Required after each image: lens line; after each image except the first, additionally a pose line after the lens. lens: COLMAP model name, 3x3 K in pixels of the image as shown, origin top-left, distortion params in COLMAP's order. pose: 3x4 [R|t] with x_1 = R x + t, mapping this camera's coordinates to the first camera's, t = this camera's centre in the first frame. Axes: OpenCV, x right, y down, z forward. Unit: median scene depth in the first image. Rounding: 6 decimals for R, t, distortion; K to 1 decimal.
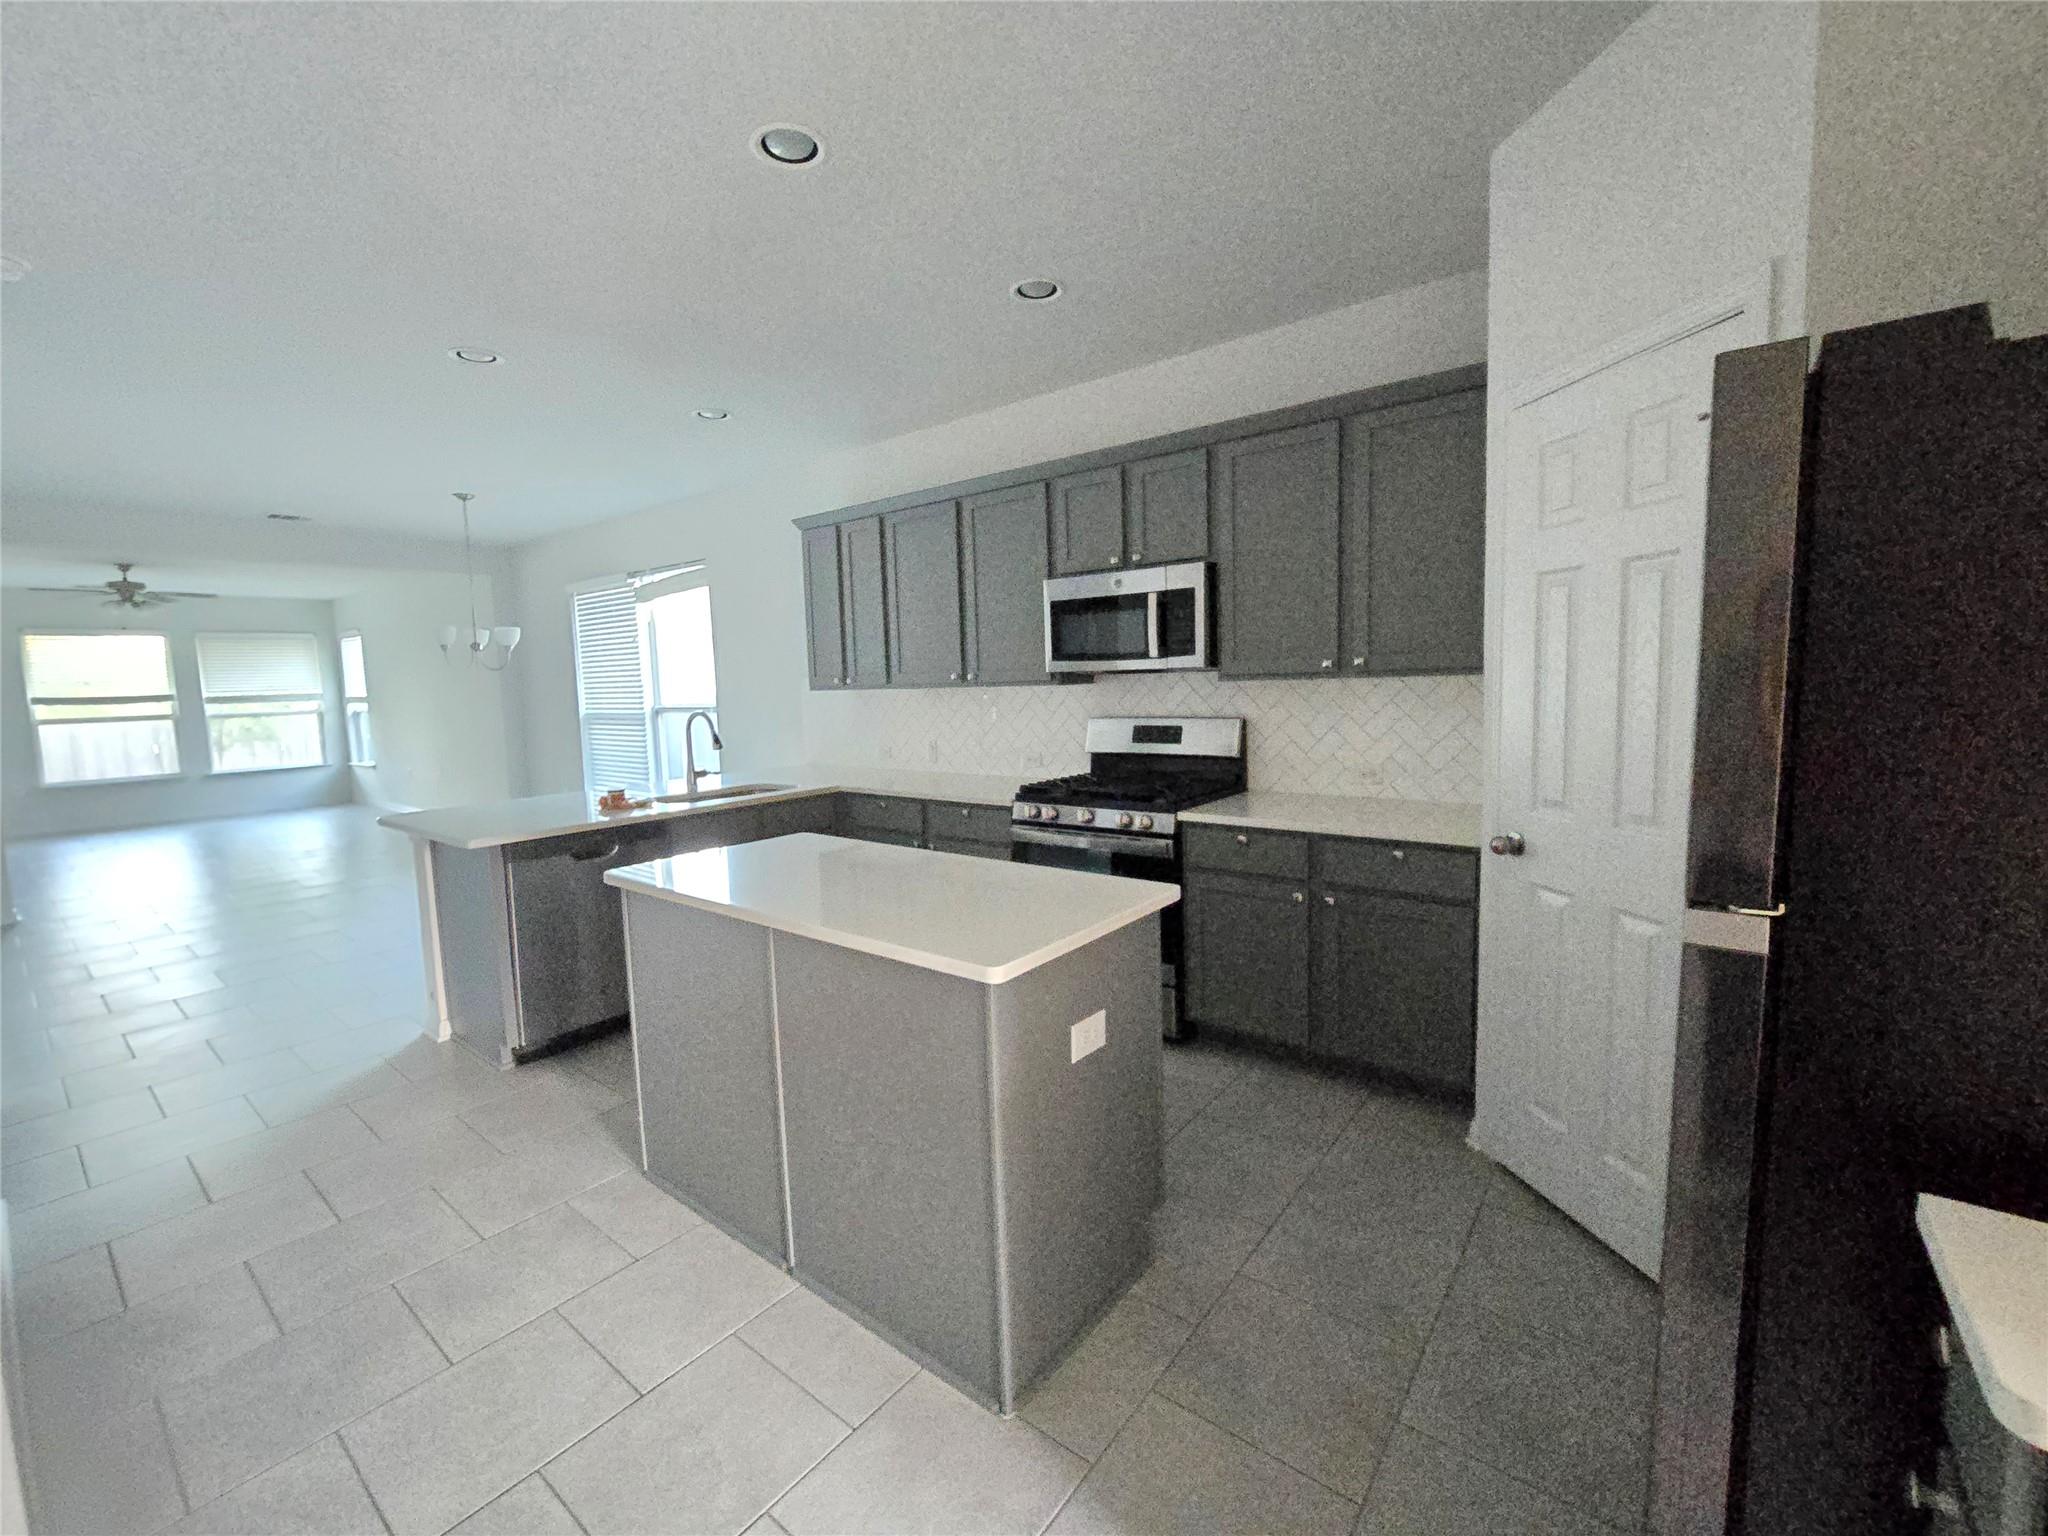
lens RADIAL K [[838.5, 0, 1019.3], [0, 838.5, 756.8], [0, 0, 1]] dist [-0.001400, 0.000061]
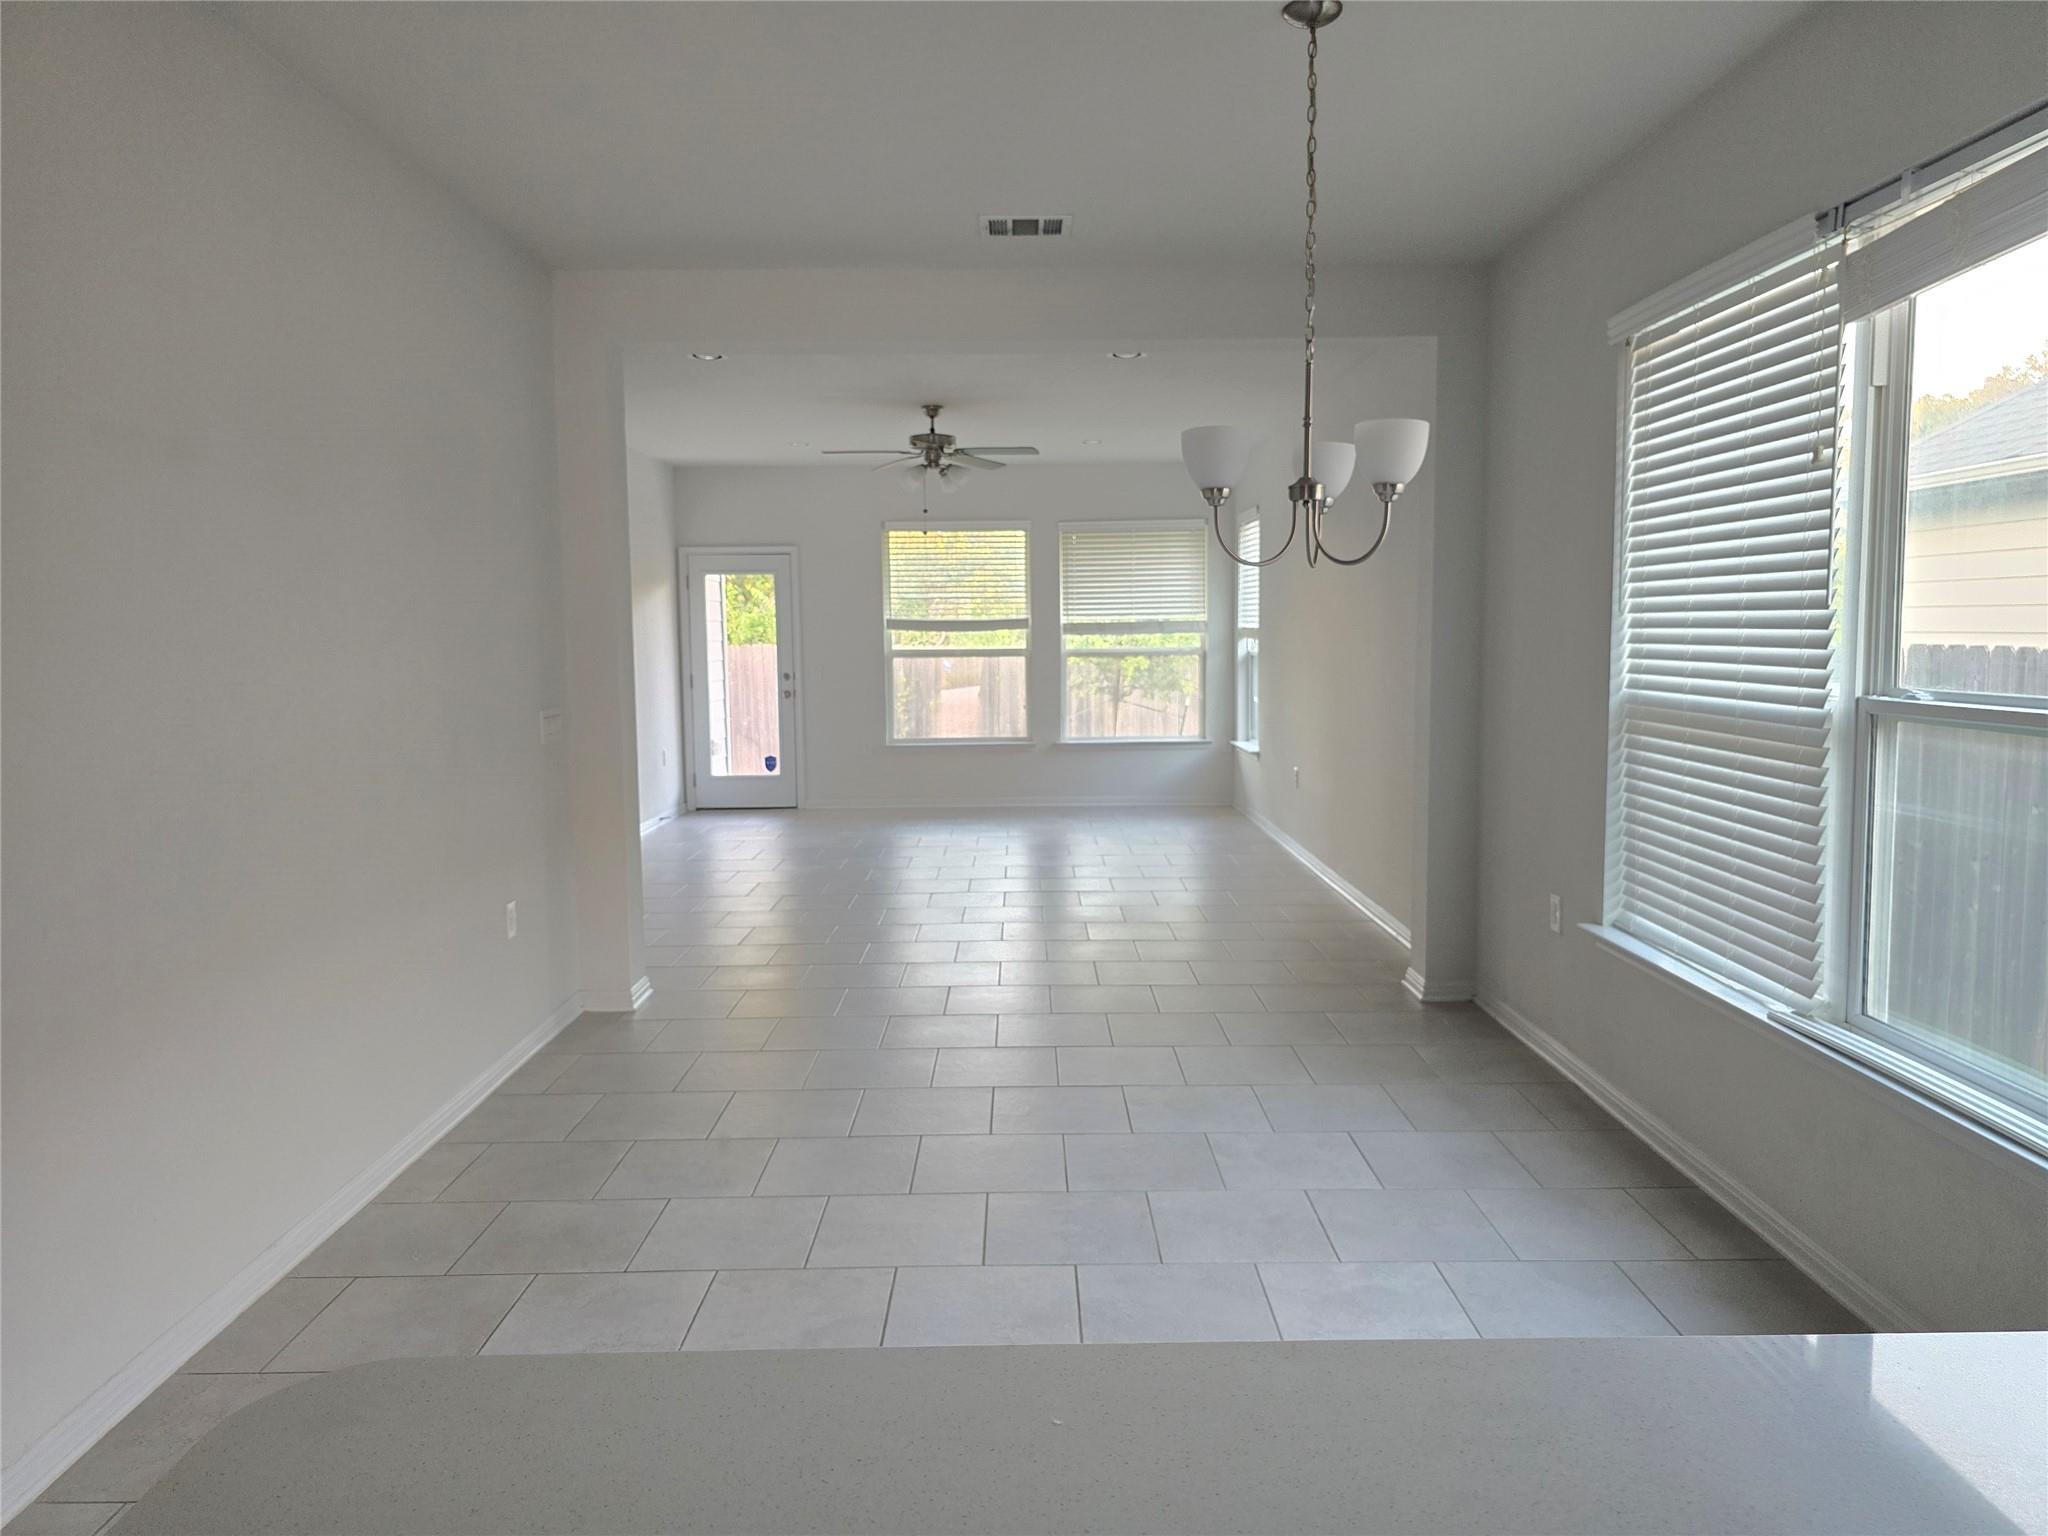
lens RADIAL K [[1385.7, 0, 1023.1], [0, 1385.7, 758.4], [0, 0, 1]] dist [0.002619, -0.002347]
pose [[0.621993, 0.095733, -0.777149, -0.163654], [-0.080015, 0.995073, 0.058537, -0.028841], [0.778924, 0.025774, 0.626589, 0.326047]]
